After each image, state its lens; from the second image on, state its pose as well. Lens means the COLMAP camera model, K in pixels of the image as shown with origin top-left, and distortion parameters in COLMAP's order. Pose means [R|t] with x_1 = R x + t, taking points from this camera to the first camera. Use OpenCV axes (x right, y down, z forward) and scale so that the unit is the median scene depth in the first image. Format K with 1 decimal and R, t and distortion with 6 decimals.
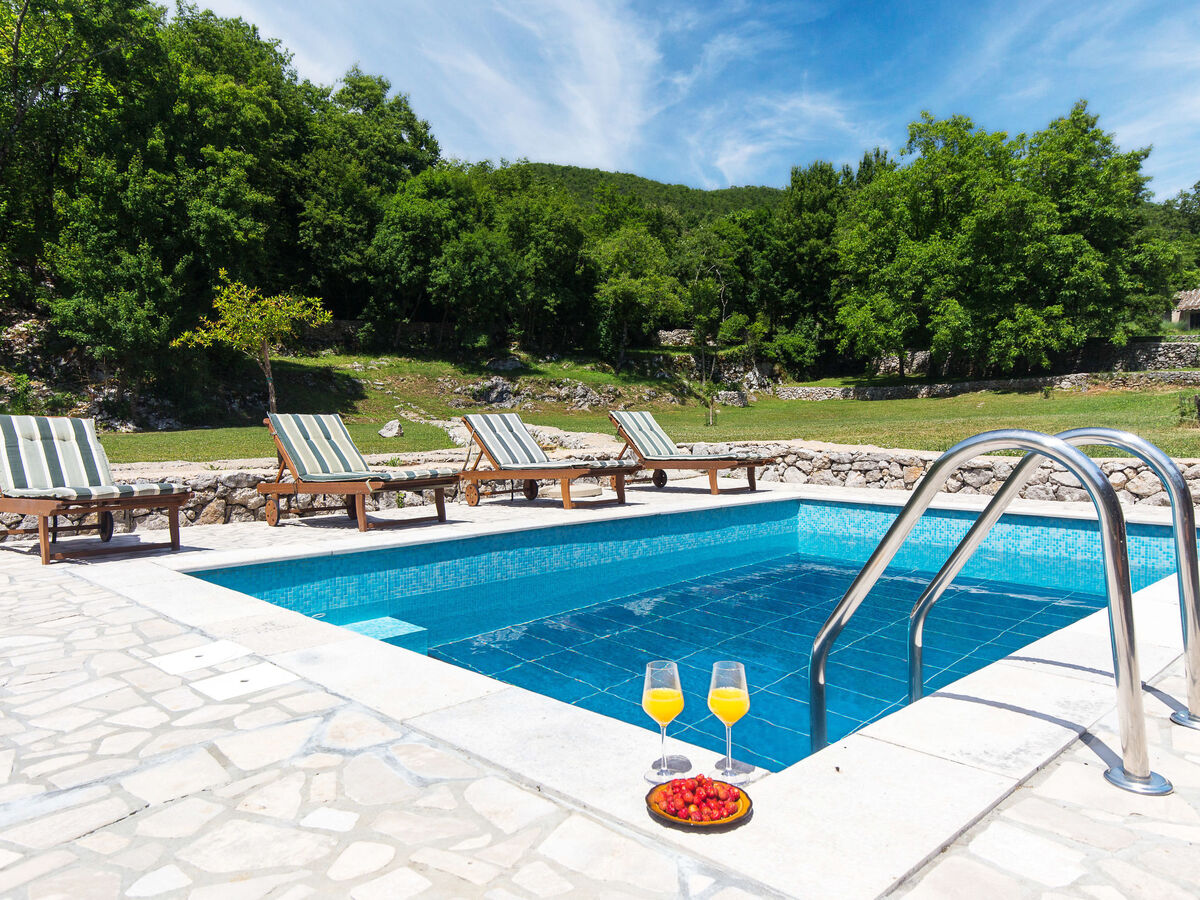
lens RADIAL K [[841.5, 0, 599.2], [0, 841.5, 448.0], [0, 0, 1]] dist [0.036186, -0.001991]
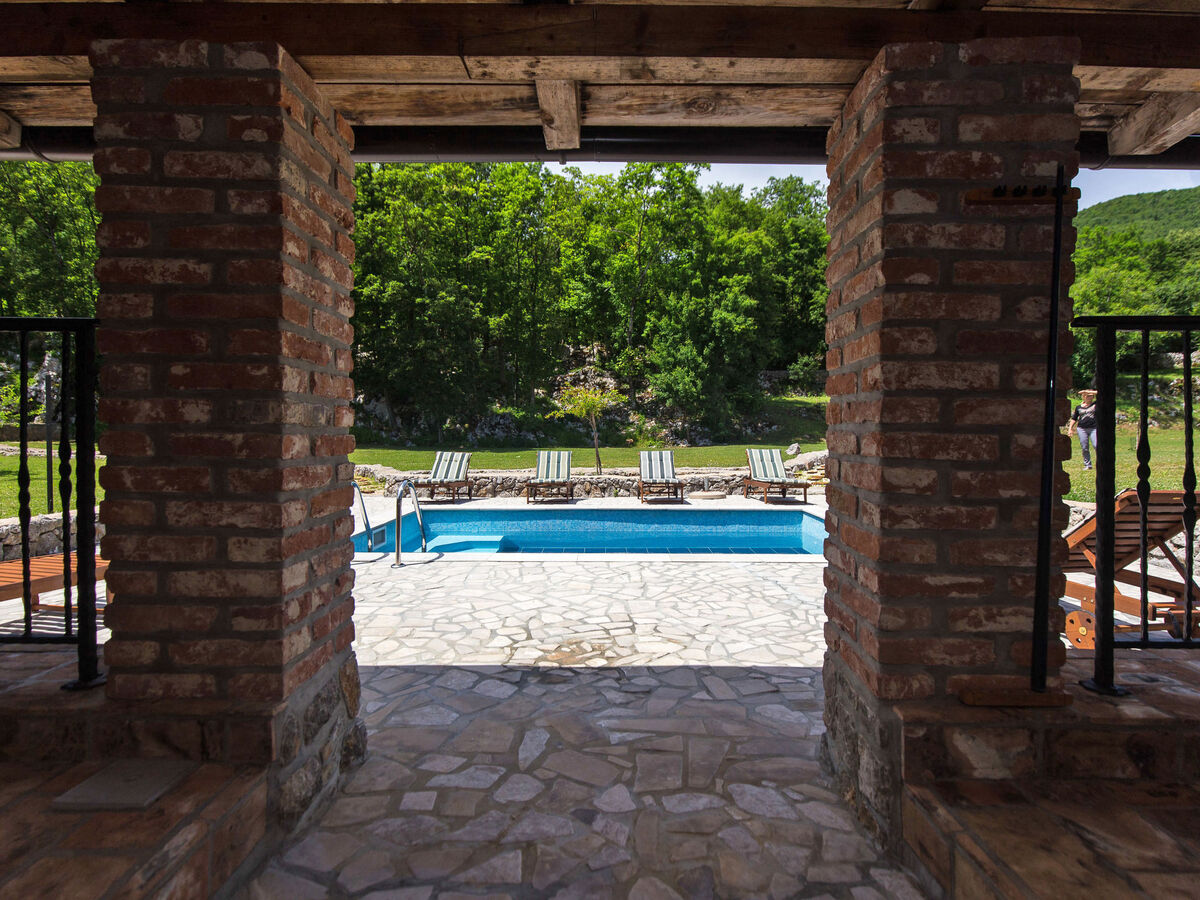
lens RADIAL K [[607.0, 0, 609.3], [0, 607.0, 450.3], [0, 0, 1]] dist [0.001957, 0.000016]
pose [[0.710790, 0.021588, -0.703073, 0.226407], [-0.027025, 0.999629, 0.003373, -0.012205], [0.702885, 0.016603, 0.711110, 0.001465]]
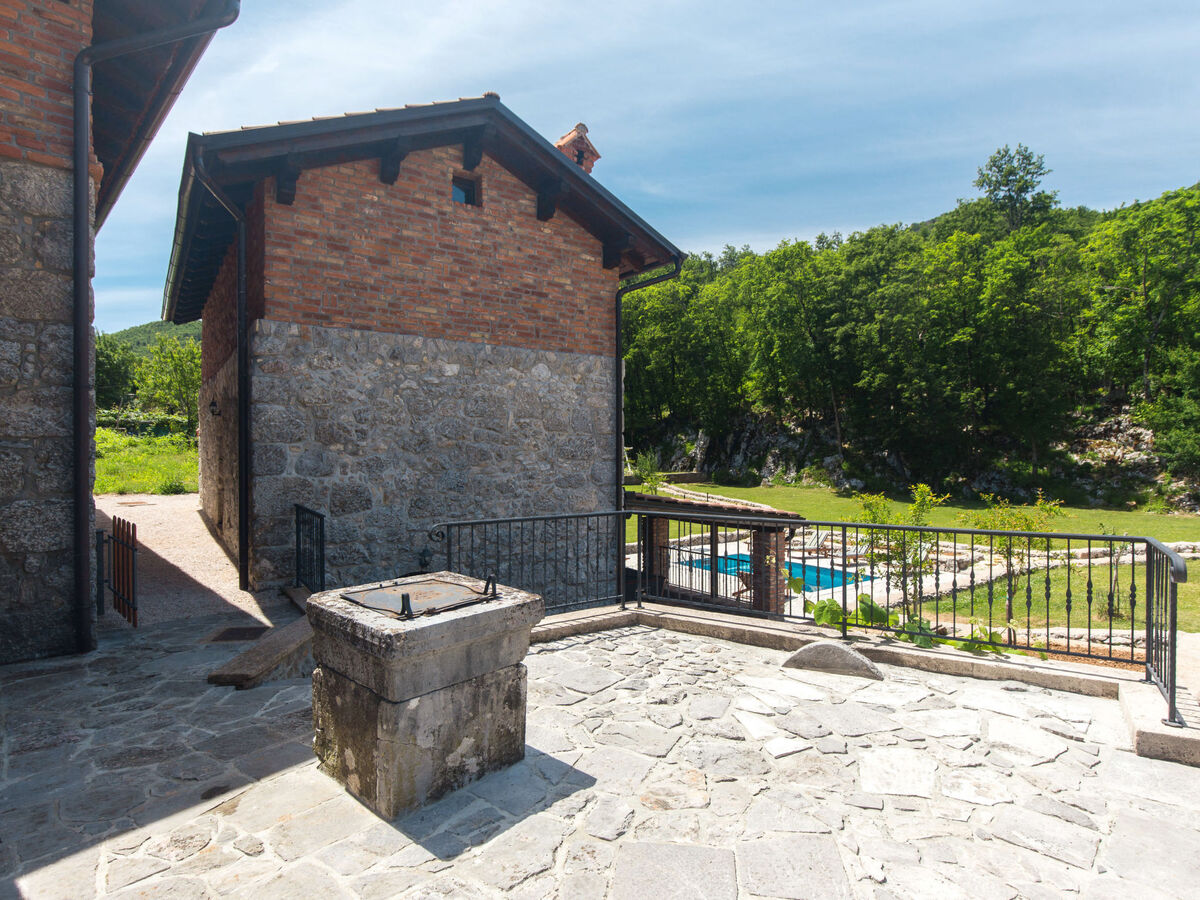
lens RADIAL K [[654.3, 0, 602.3], [0, 654.3, 457.3], [0, 0, 1]] dist [-0.013346, 0.002530]
pose [[-0.159949, 0.014289, -0.987022, 0.830983], [-0.031355, 0.999317, 0.019548, -0.118104], [0.986627, 0.034075, -0.159392, 0.108056]]
